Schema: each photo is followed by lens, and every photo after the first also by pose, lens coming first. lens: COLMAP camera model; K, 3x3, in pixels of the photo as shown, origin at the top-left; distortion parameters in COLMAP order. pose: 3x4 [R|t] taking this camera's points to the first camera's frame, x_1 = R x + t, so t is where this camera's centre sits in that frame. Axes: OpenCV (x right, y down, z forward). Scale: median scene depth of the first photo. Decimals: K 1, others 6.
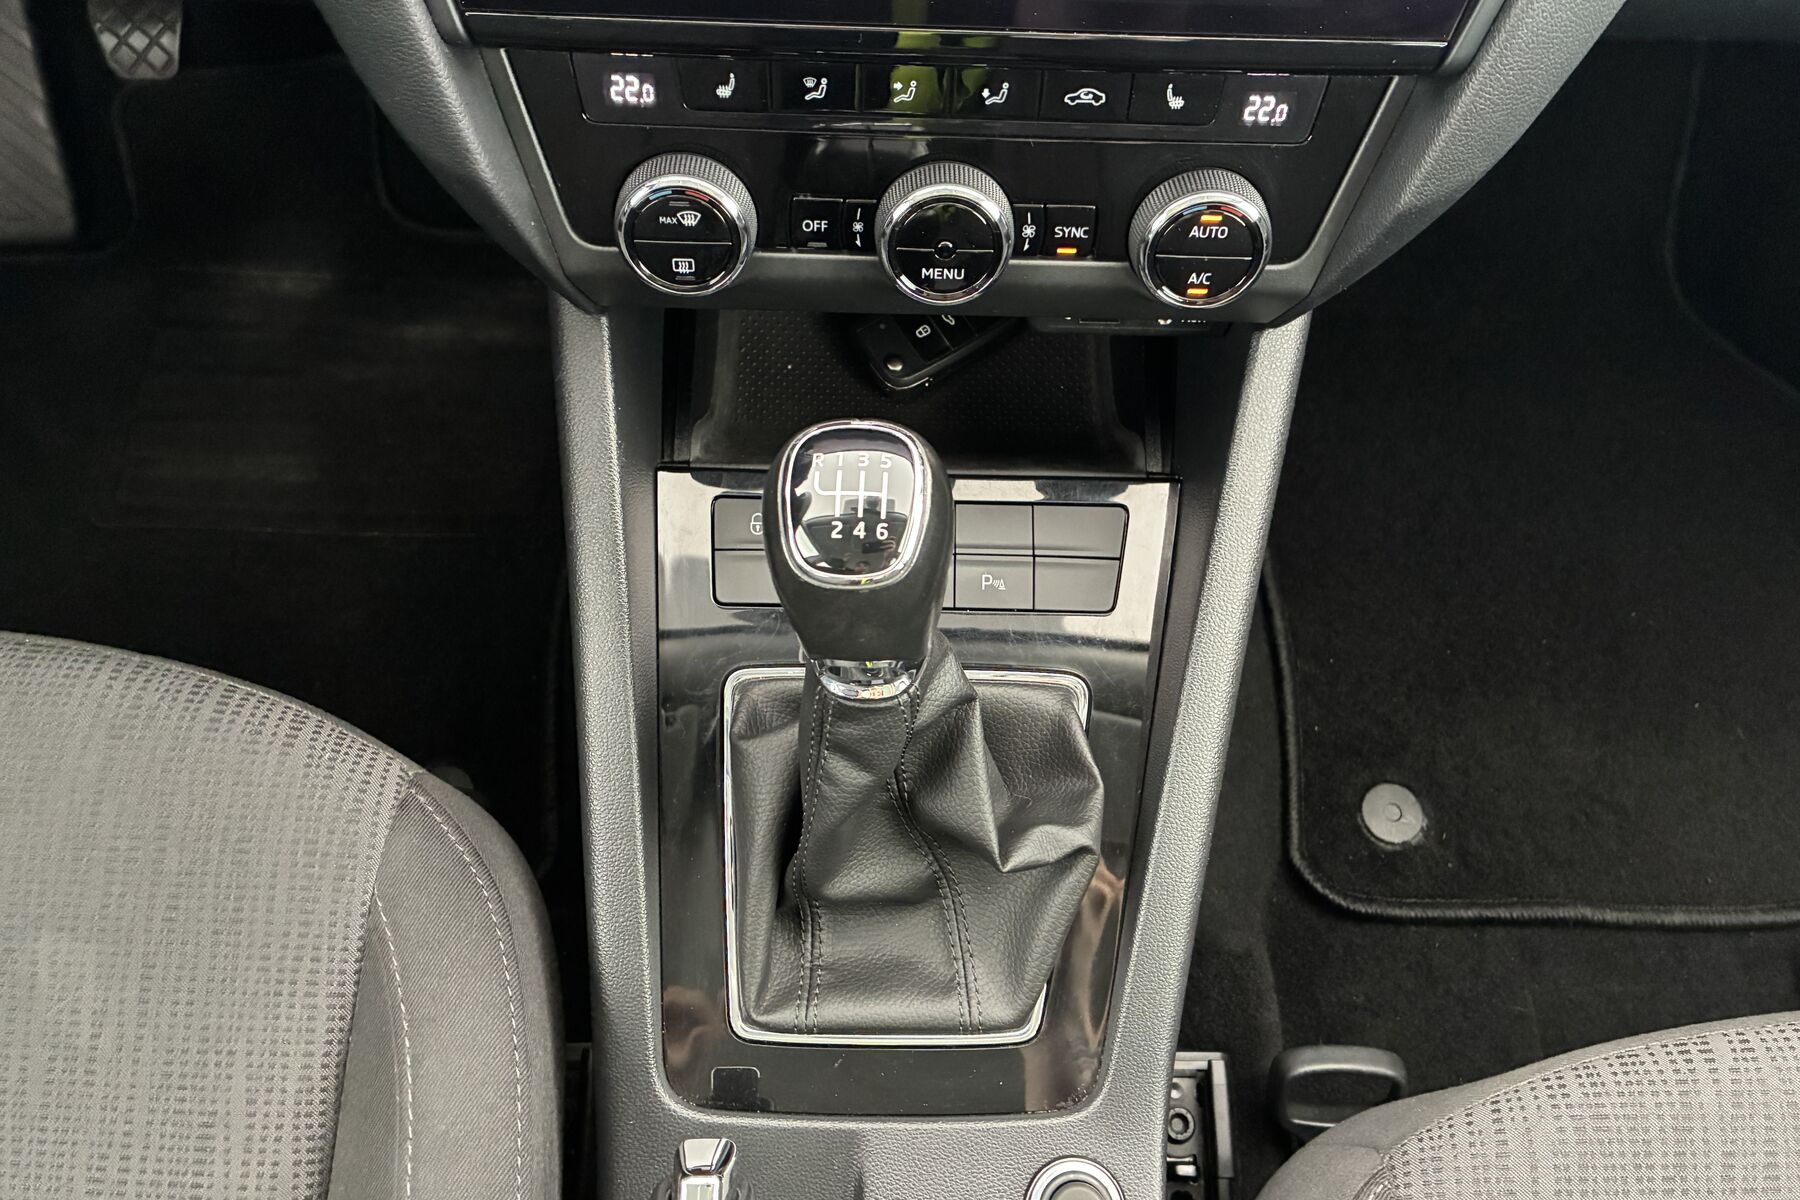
lens RADIAL K [[1386.1, 0, 894.3], [0, 1386.1, 601.2], [0, 0, 1]] dist [0.030565, -0.041591]
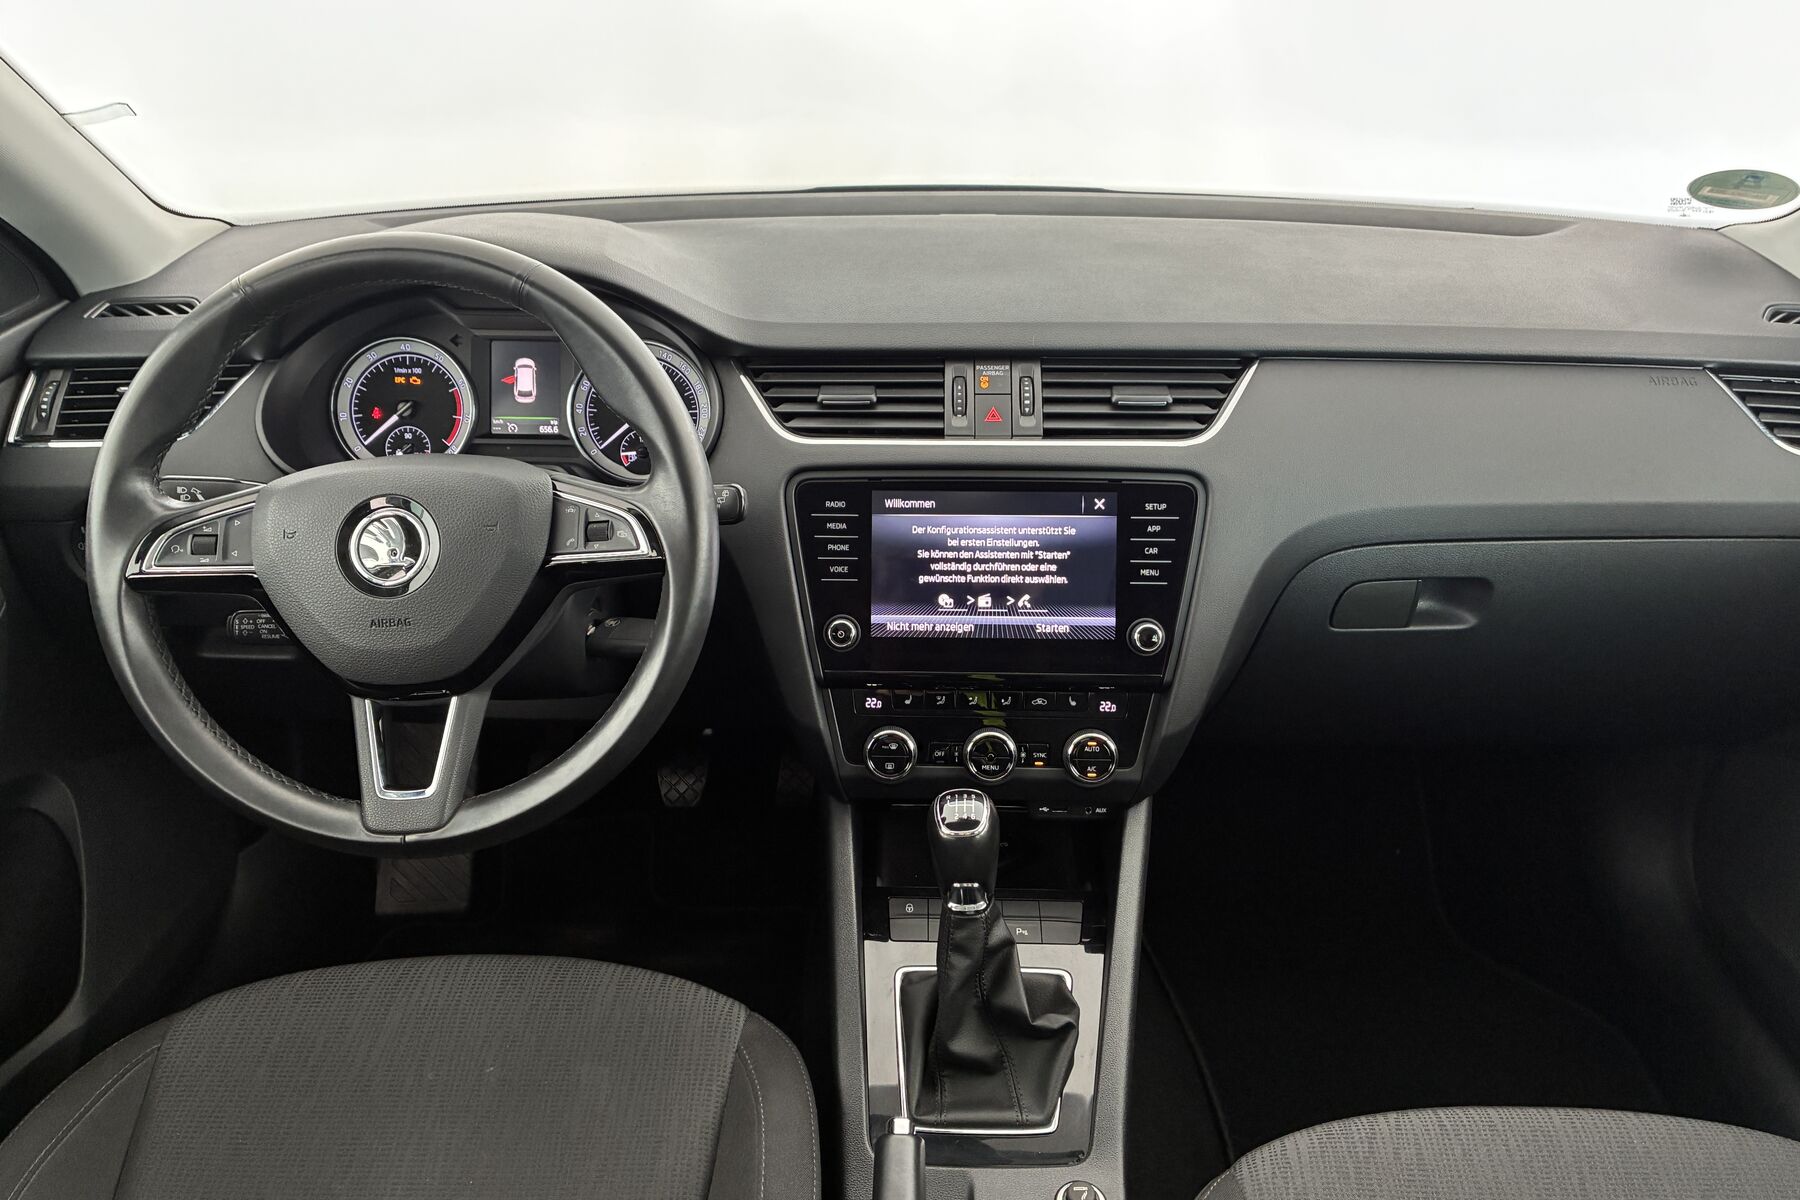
lens RADIAL K [[1386.1, 0, 891.1], [0, 1386.1, 591.2], [0, 0, 1]] dist [0.030565, -0.041591]
pose [[0.999469, -0.023142, -0.022946, -0.081466], [0.004265, 0.790940, -0.611879, 1.063766], [0.032309, 0.611456, 0.790618, -1.218795]]
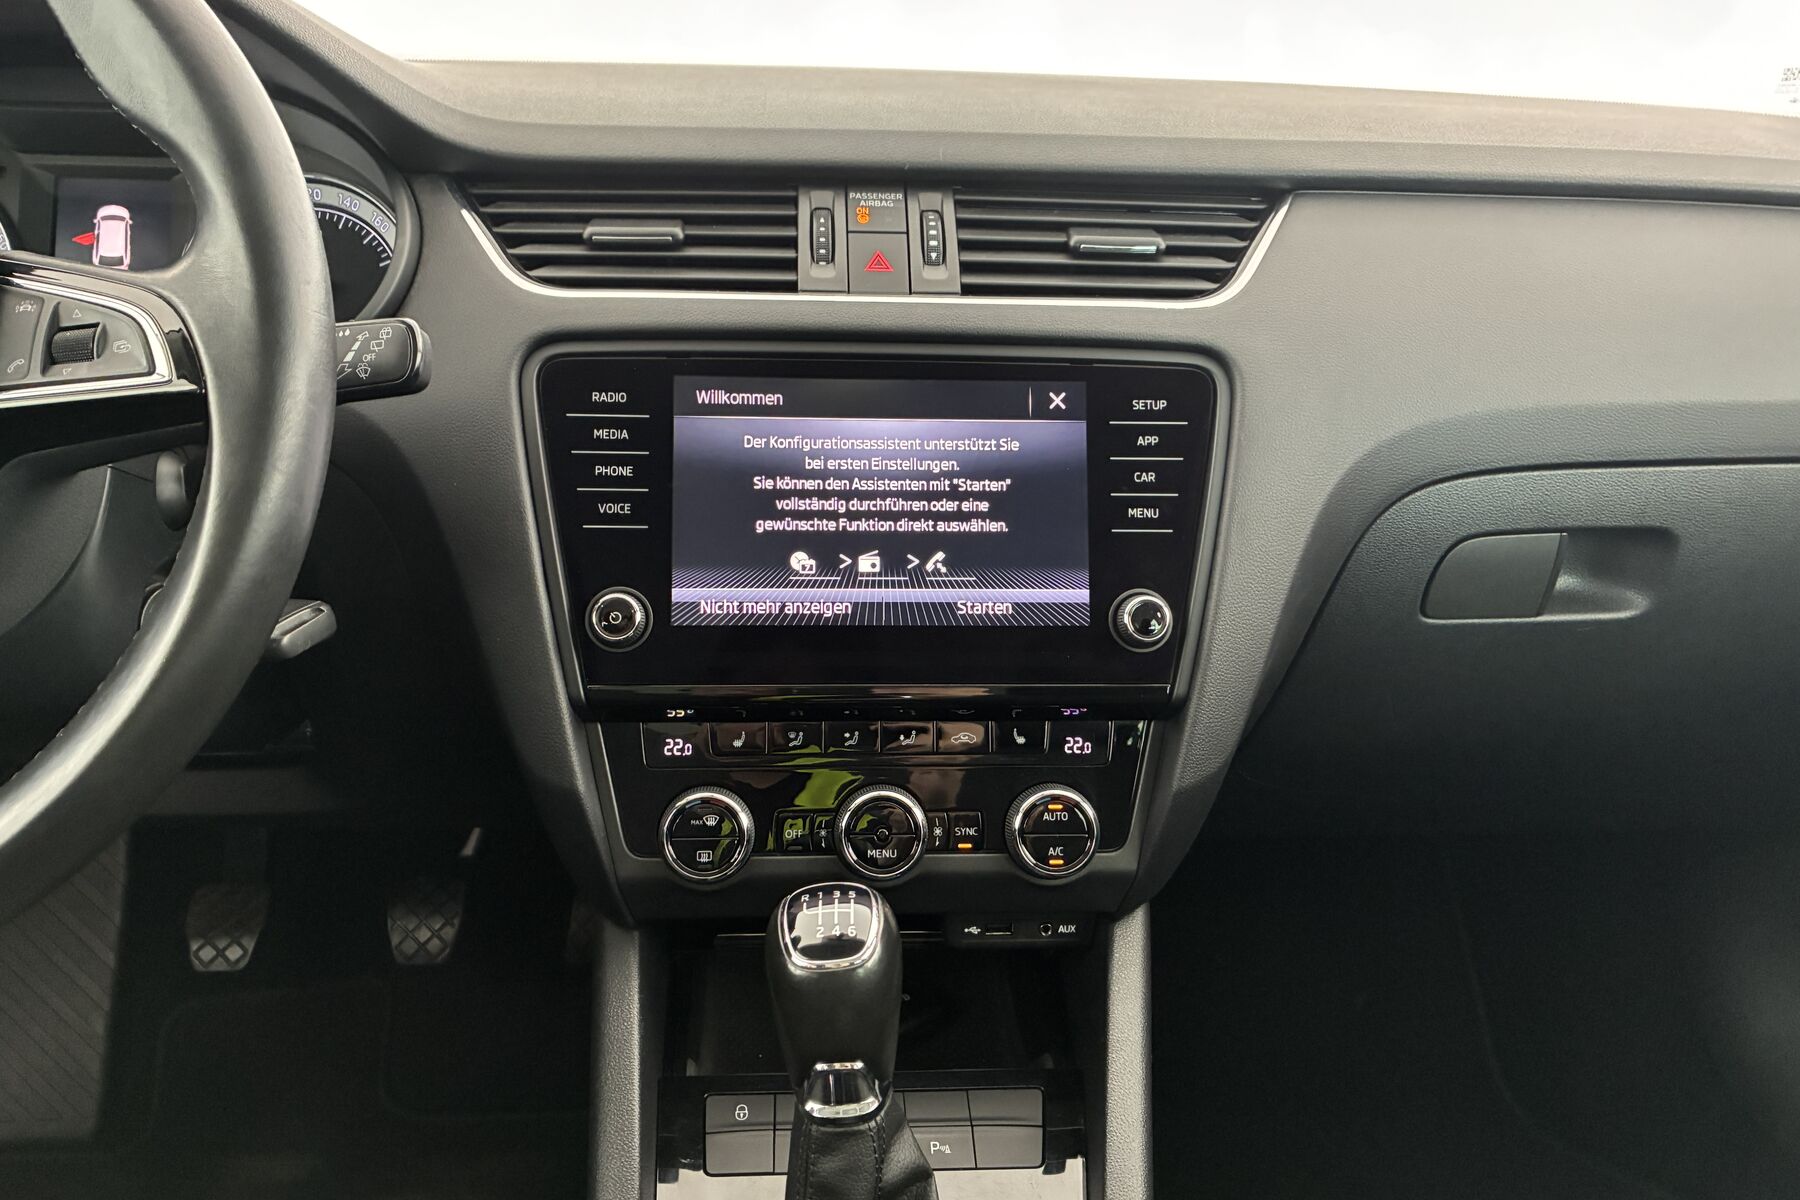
lens RADIAL K [[1386.1, 0, 903.1], [0, 1386.1, 593.0], [0, 0, 1]] dist [0.030565, -0.041591]
pose [[0.996797, -0.030366, 0.073982, -0.042831], [0.073604, 0.710089, -0.700254, 0.594124], [-0.031270, 0.703457, 0.710050, -0.234956]]
